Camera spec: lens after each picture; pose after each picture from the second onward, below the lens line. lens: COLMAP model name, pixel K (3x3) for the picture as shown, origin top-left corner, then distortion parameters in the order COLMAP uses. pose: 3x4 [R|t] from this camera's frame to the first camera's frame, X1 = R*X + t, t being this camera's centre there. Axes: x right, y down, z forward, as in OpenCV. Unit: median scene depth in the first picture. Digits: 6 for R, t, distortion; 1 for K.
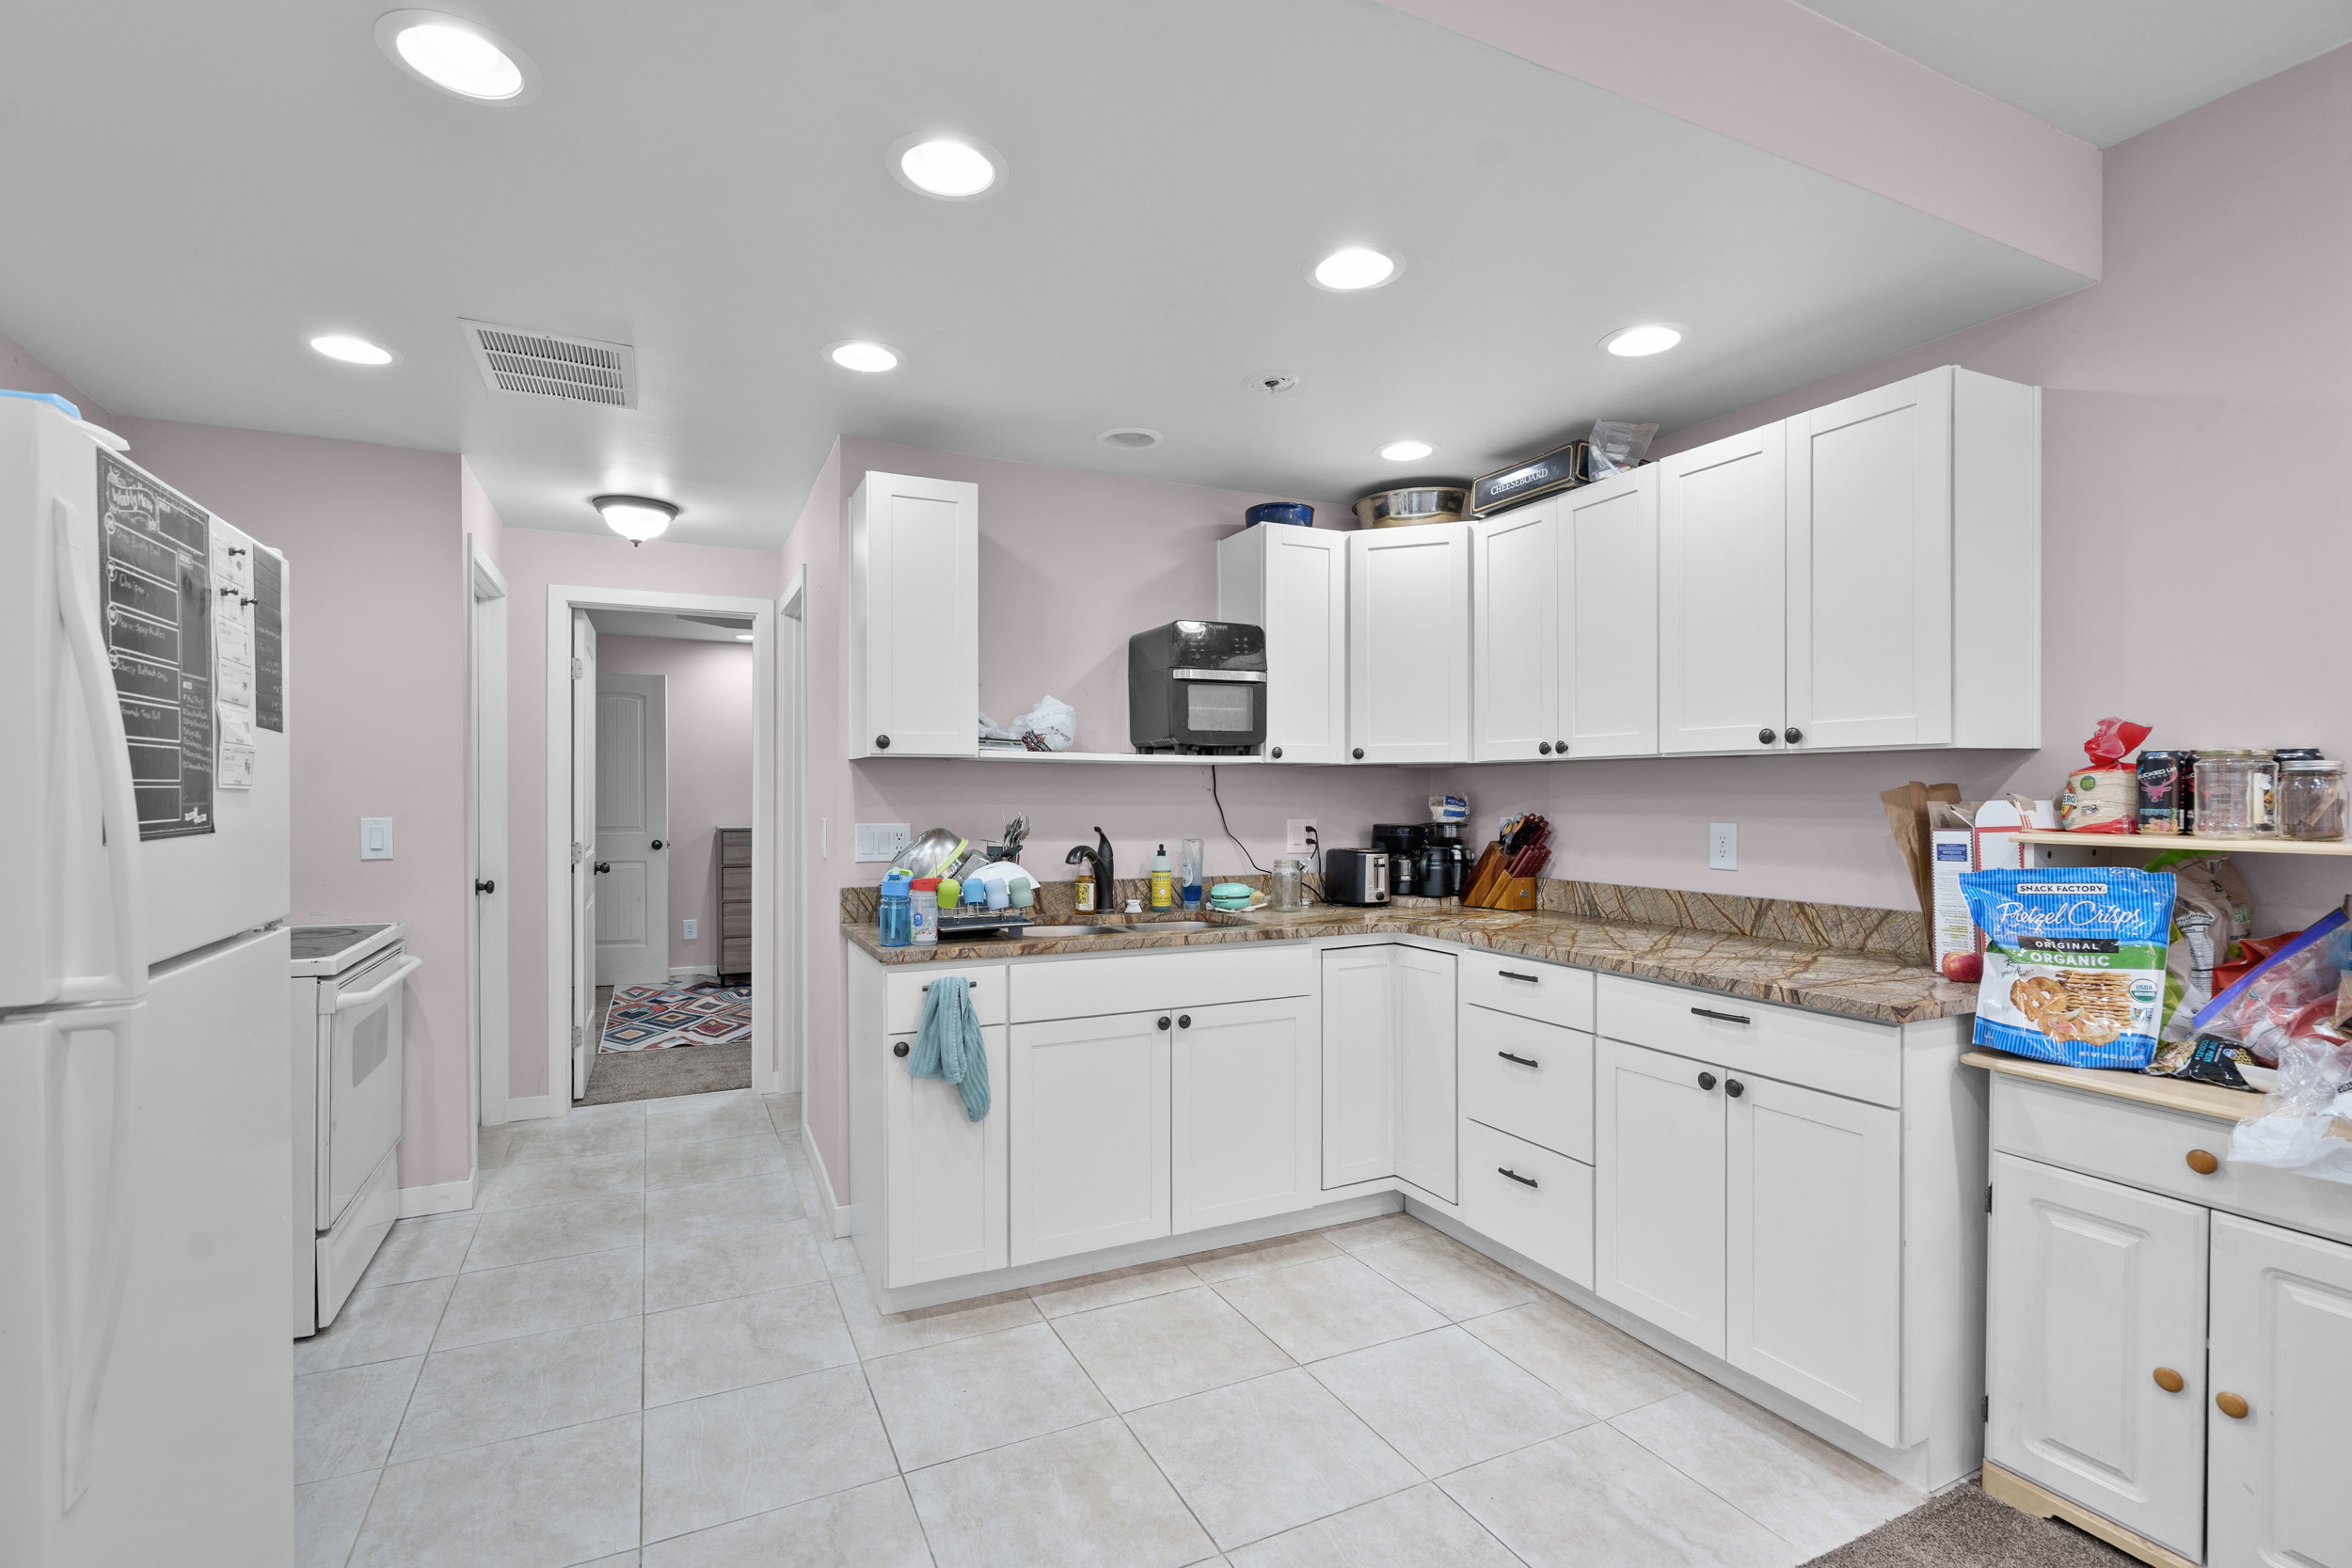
lens RADIAL K [[1071.9, 0, 1178.3], [0, 1071.9, 787.2], [0, 0, 1]] dist [-0.003198, -0.000488]
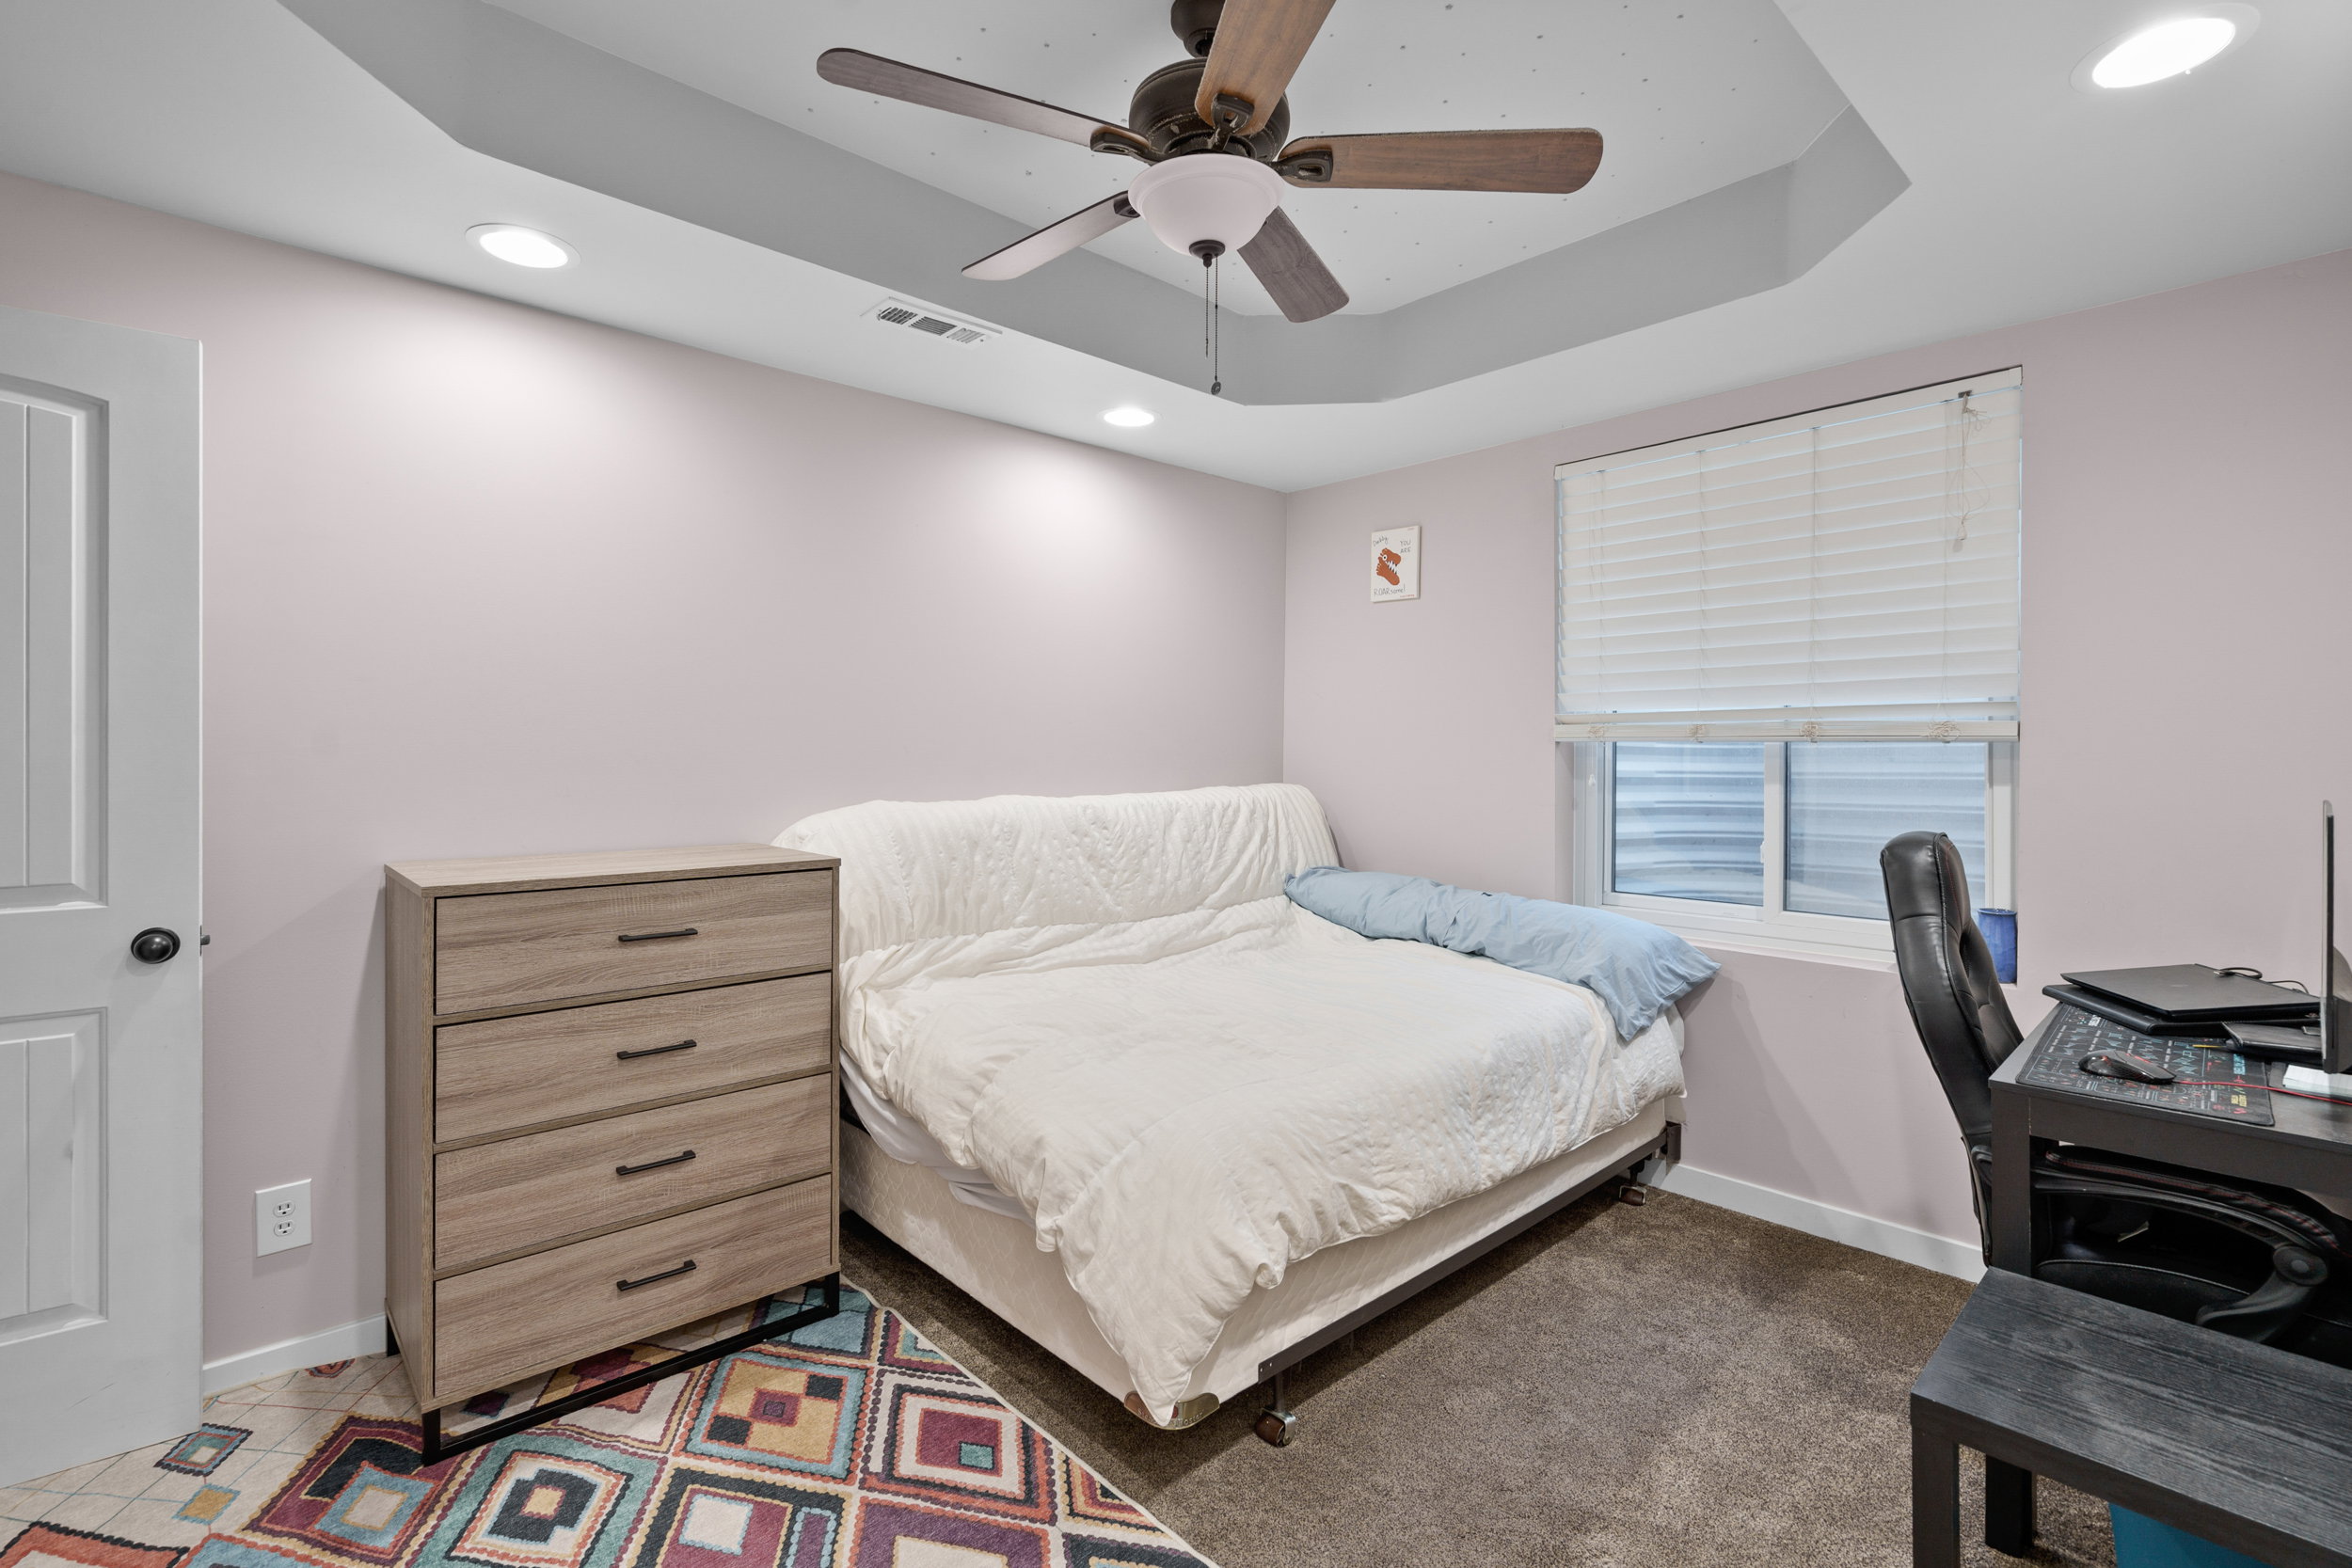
lens RADIAL K [[1071.9, 0, 1171.0], [0, 1071.9, 780.0], [0, 0, 1]] dist [-0.003198, -0.000488]
pose [[0.960380, 0.008950, 0.278551, -0.301502], [-0.006119, 0.999920, -0.011031, 0.010077], [-0.278628, 0.008890, 0.960358, 0.641077]]
